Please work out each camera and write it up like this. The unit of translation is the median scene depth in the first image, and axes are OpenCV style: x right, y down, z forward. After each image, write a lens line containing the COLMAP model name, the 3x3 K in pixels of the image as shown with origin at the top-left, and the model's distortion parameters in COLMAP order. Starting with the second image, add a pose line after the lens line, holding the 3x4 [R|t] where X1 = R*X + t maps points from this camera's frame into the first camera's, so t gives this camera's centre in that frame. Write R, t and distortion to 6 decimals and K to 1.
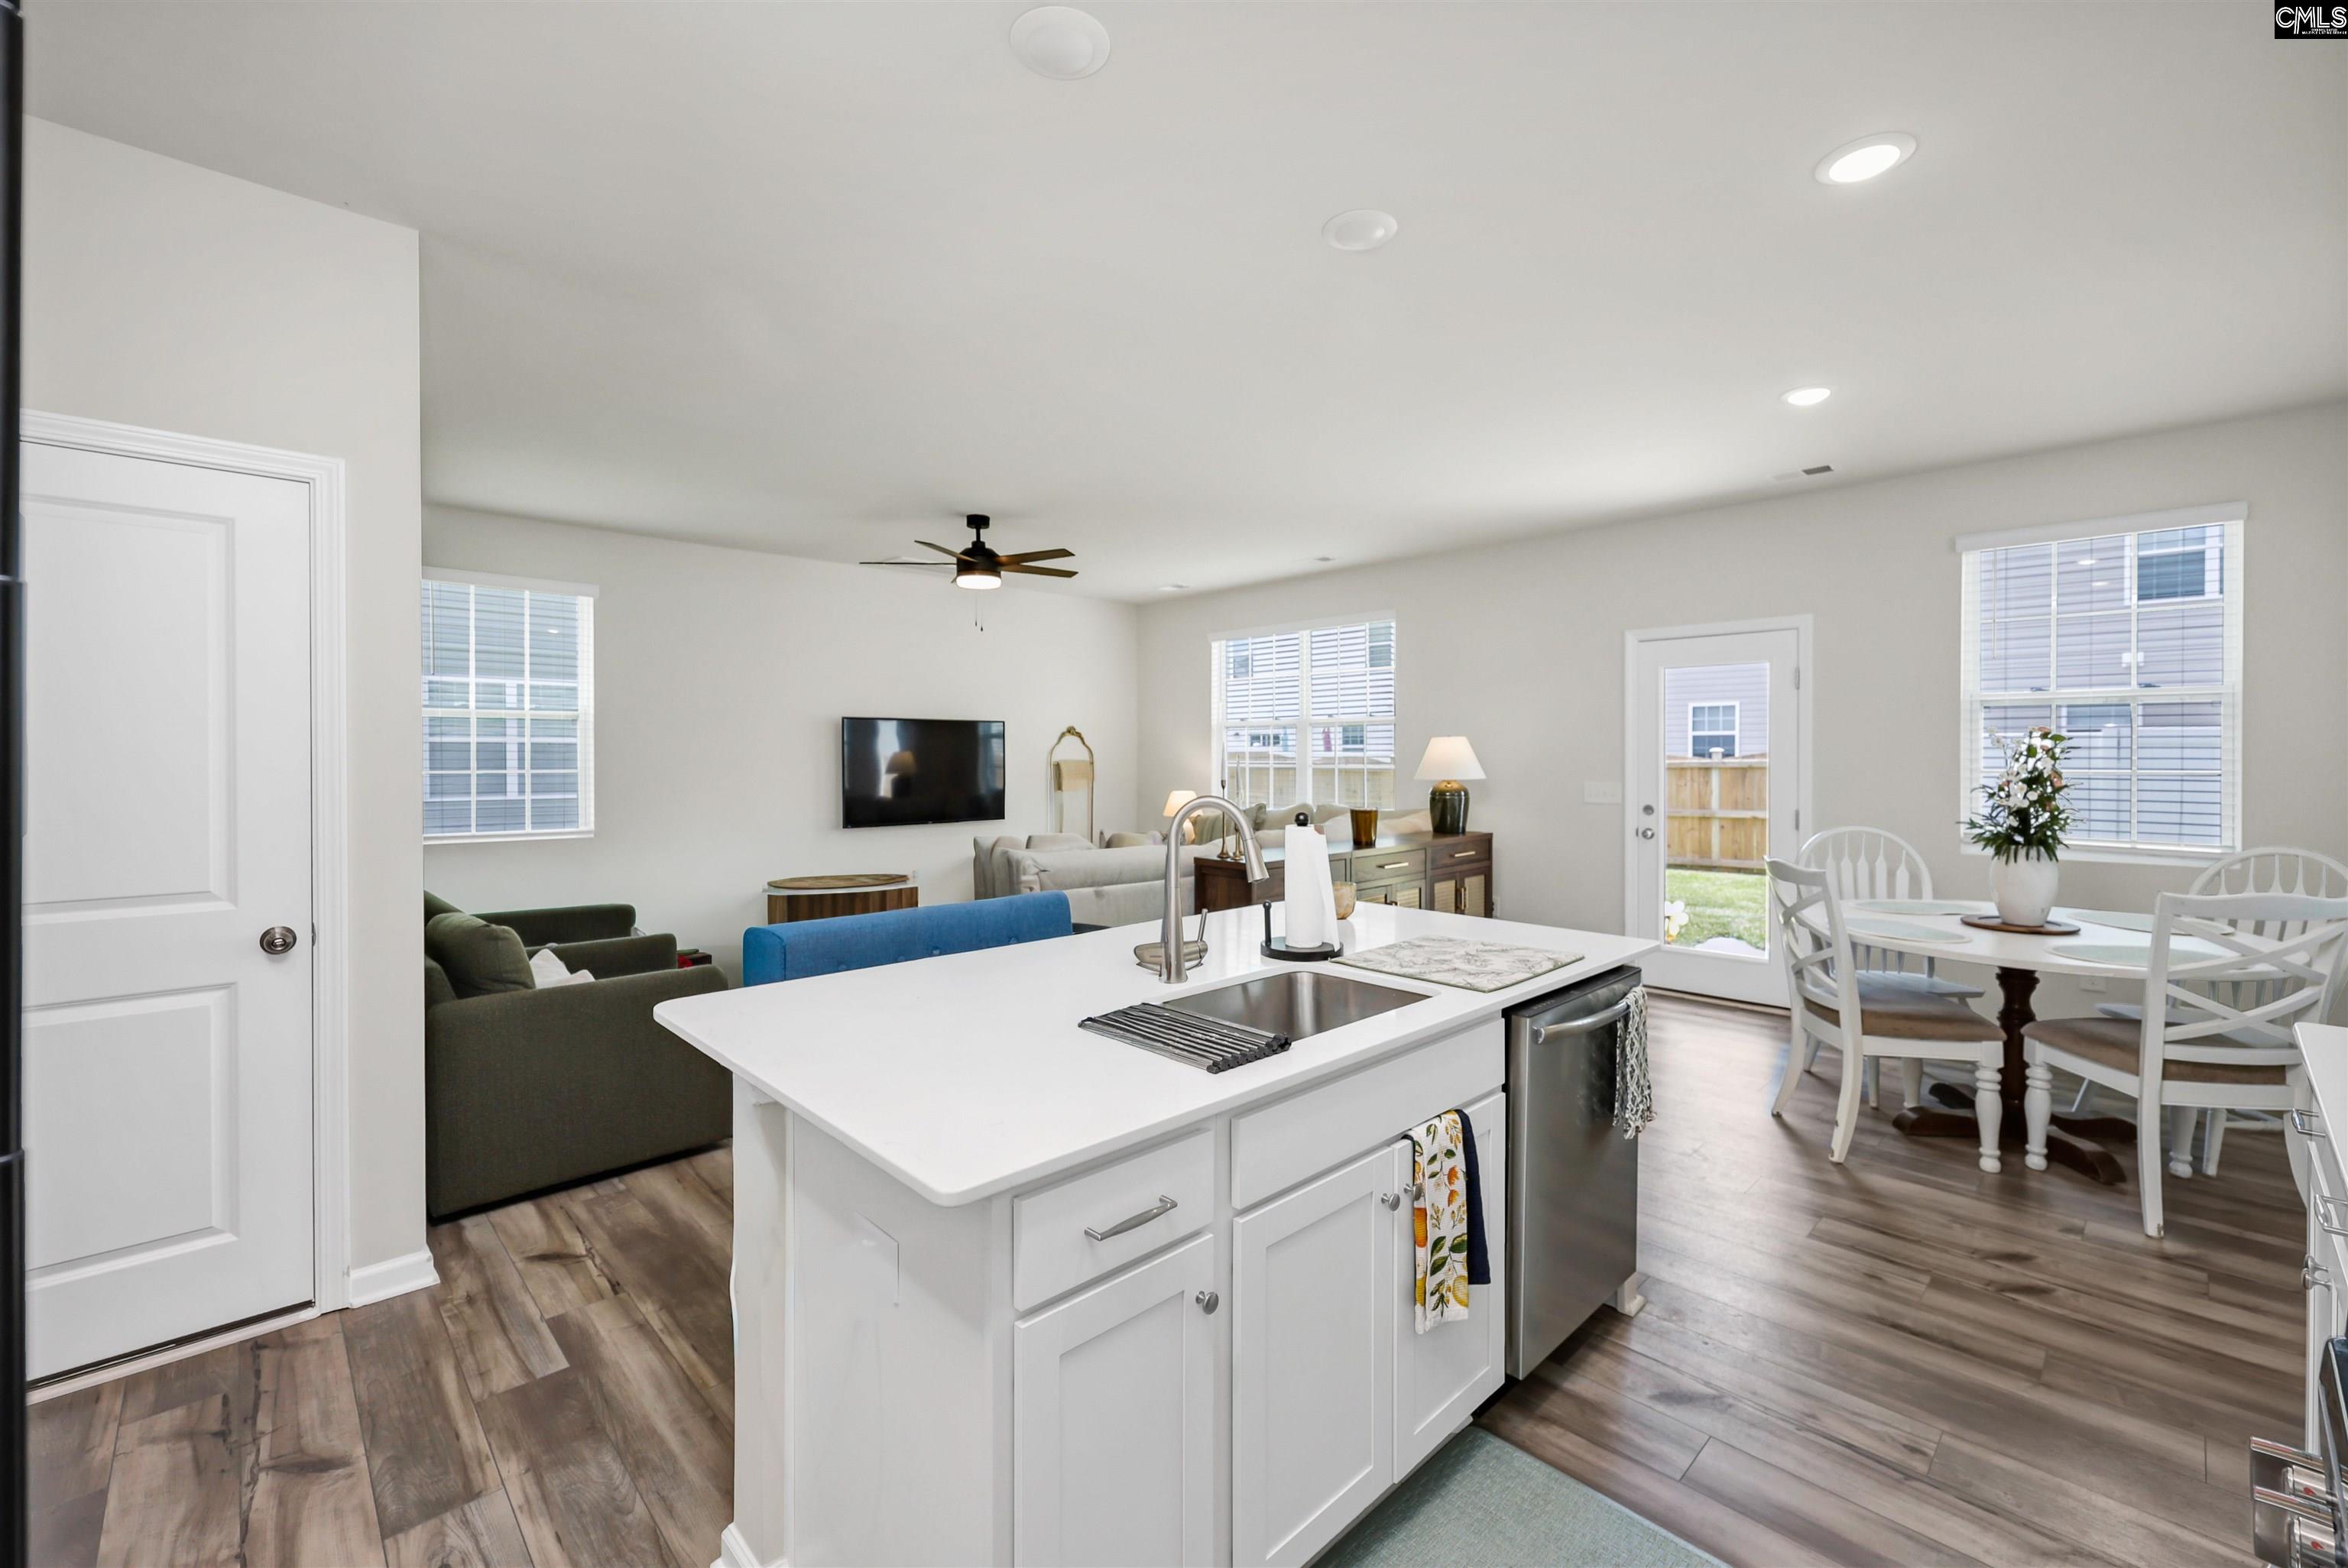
lens RADIAL K [[997.2, 0, 1181.9], [0, 997.2, 771.3], [0, 0, 1]] dist [-0.004460, 0.000610]
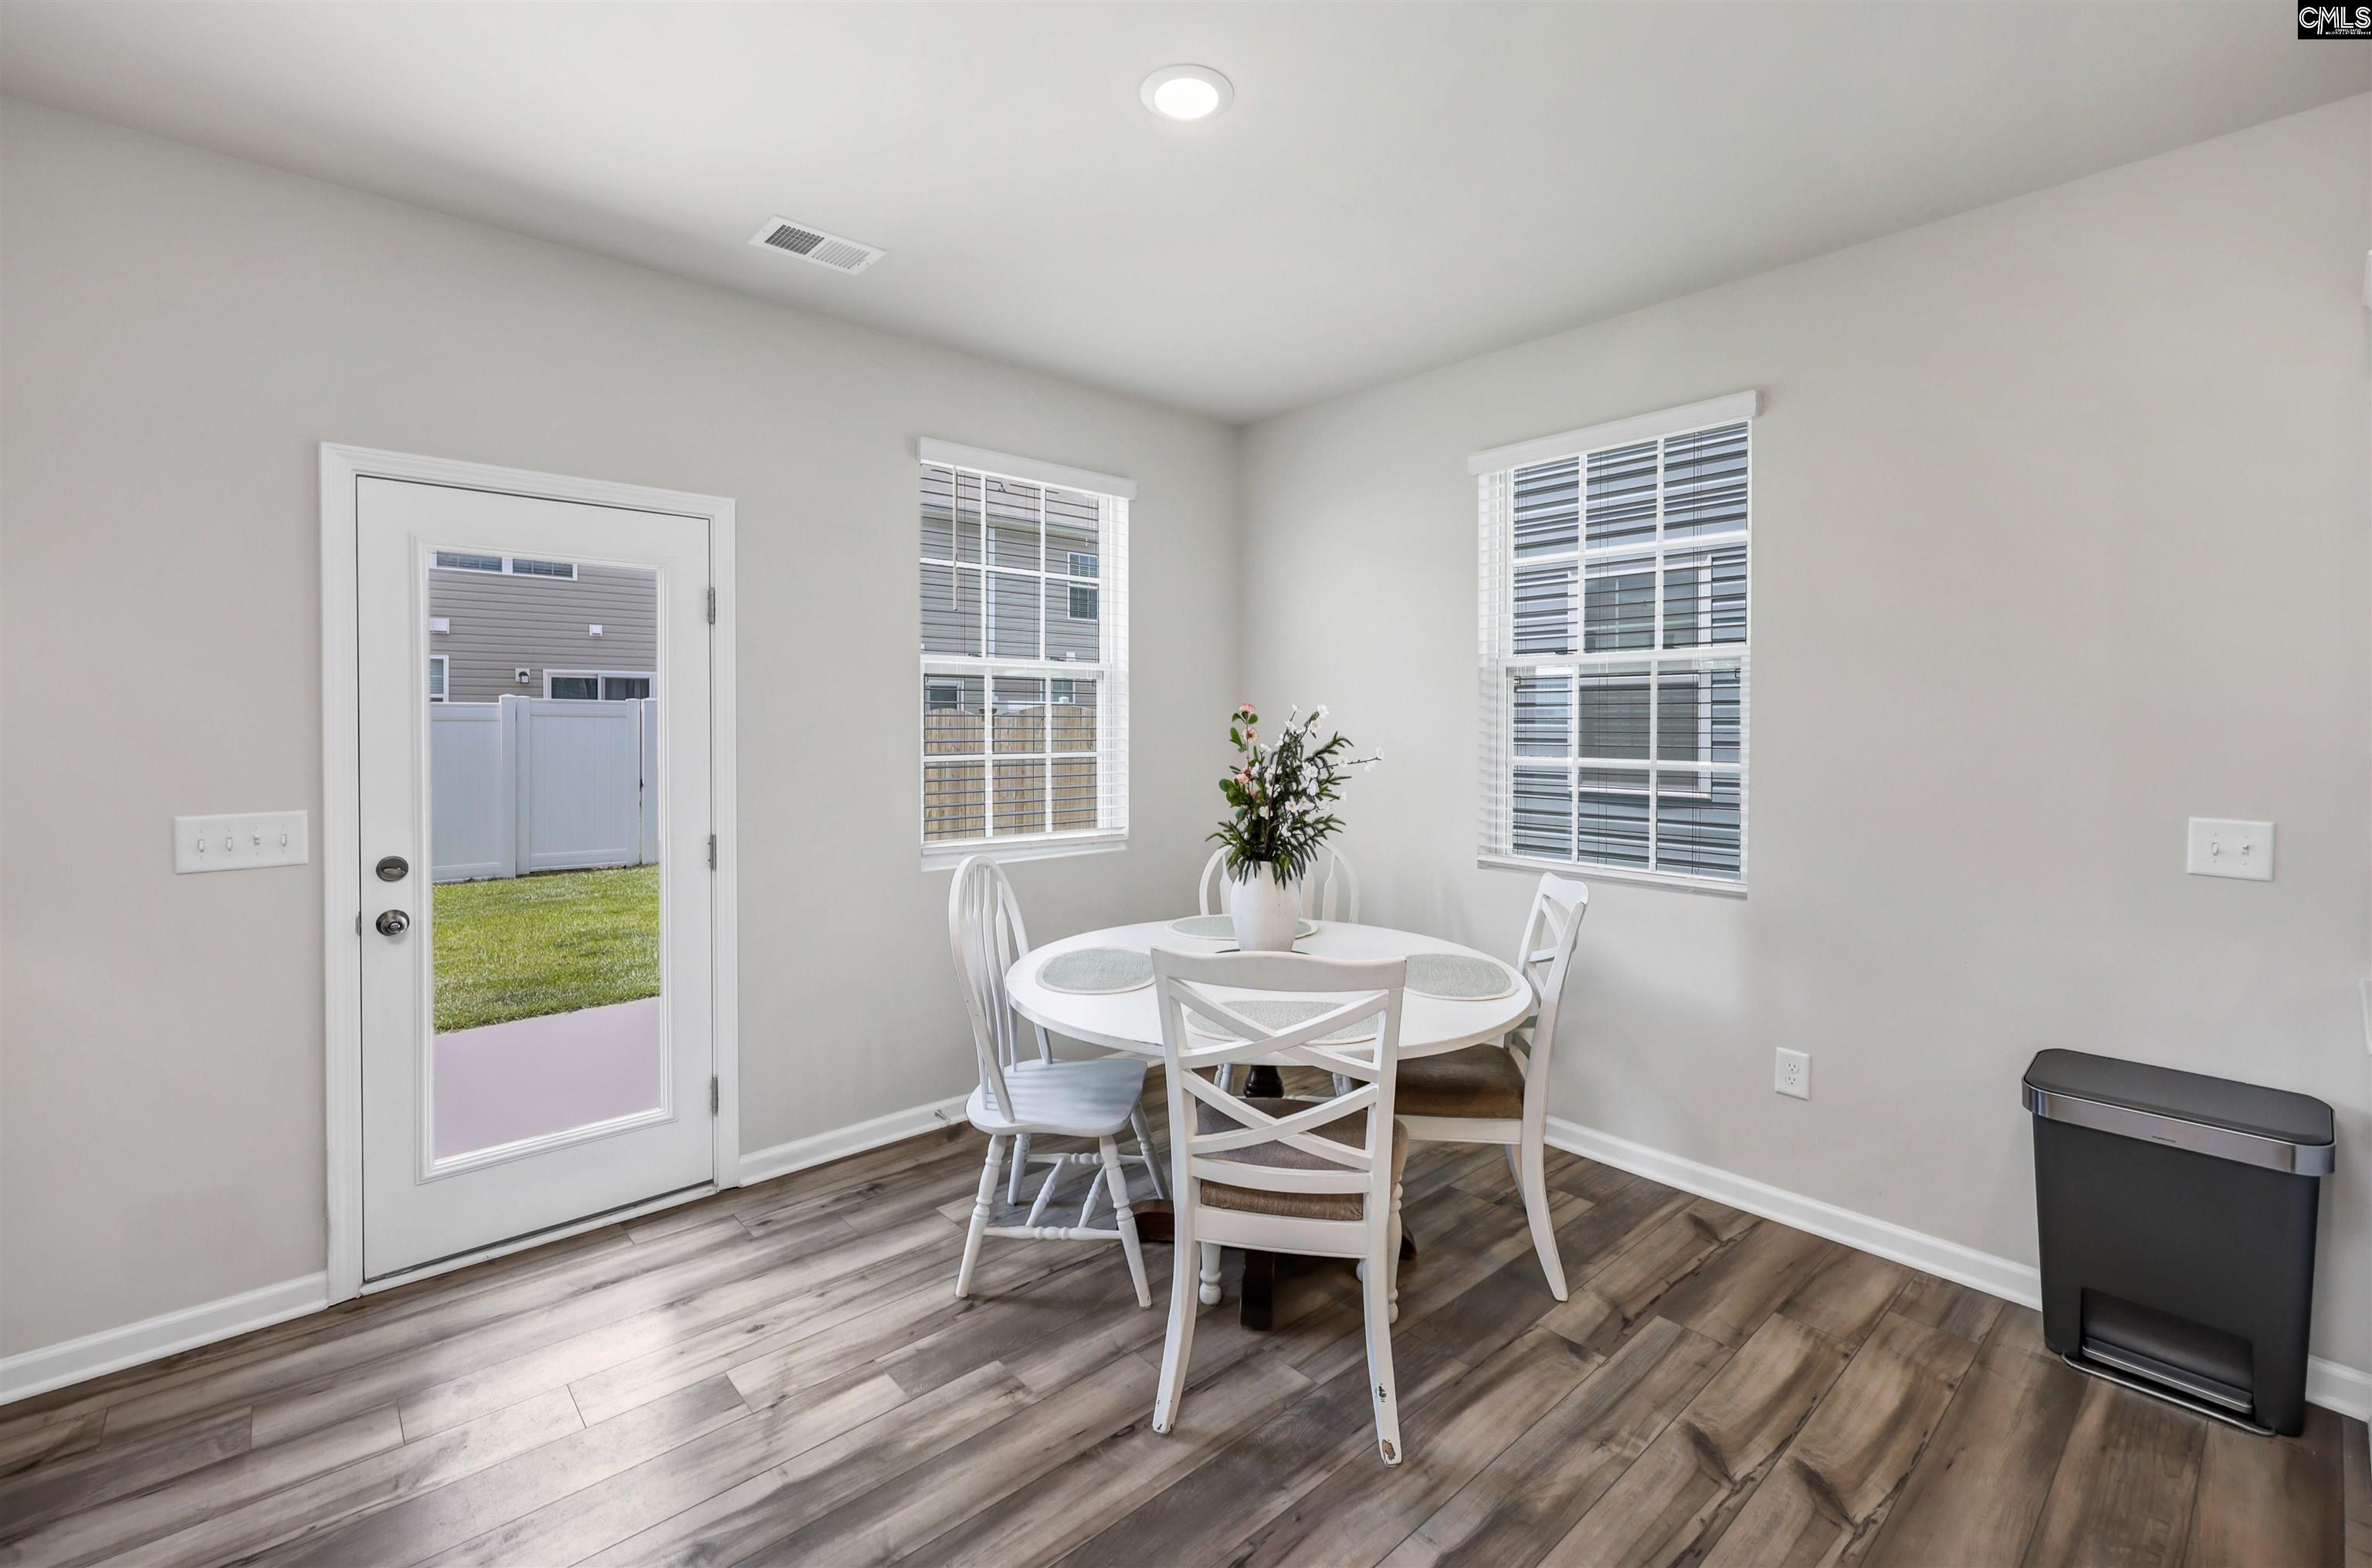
lens RADIAL K [[1016.7, 0, 1178.3], [0, 1016.7, 722.2], [0, 0, 1]] dist [0.003971, -0.001150]
pose [[0.033103, -0.006859, 0.999428, 0.045230], [0.008326, 0.999944, 0.006587, -0.031342], [-0.999417, 0.008103, 0.033158, 0.801366]]
